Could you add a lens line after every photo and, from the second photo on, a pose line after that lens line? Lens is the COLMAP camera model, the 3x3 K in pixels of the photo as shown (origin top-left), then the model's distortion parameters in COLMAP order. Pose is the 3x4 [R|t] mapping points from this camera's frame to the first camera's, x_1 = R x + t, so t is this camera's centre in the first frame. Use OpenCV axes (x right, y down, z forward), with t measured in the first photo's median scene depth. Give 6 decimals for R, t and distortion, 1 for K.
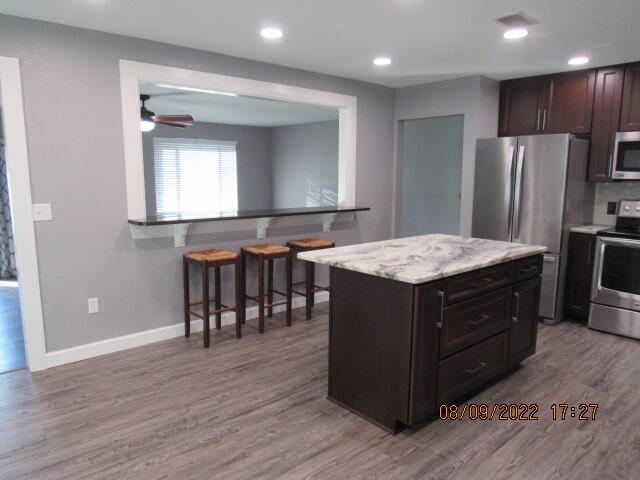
lens RADIAL K [[461.6, 0, 317.2], [0, 461.6, 240.0], [0, 0, 1]] dist [-0.018728, 0.002597]
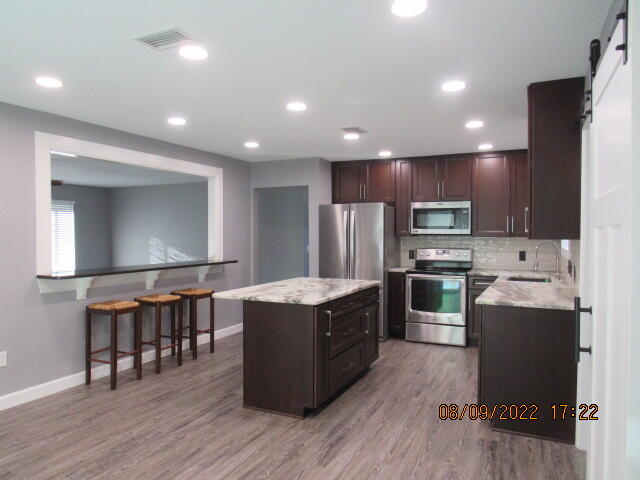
lens RADIAL K [[461.6, 0, 315.2], [0, 461.6, 241.6], [0, 0, 1]] dist [-0.018728, 0.002597]
pose [[0.920370, -0.013865, 0.390803, -0.236933], [0.062116, 0.991866, -0.111098, 0.038304], [-0.386084, 0.126526, 0.913745, -0.242266]]
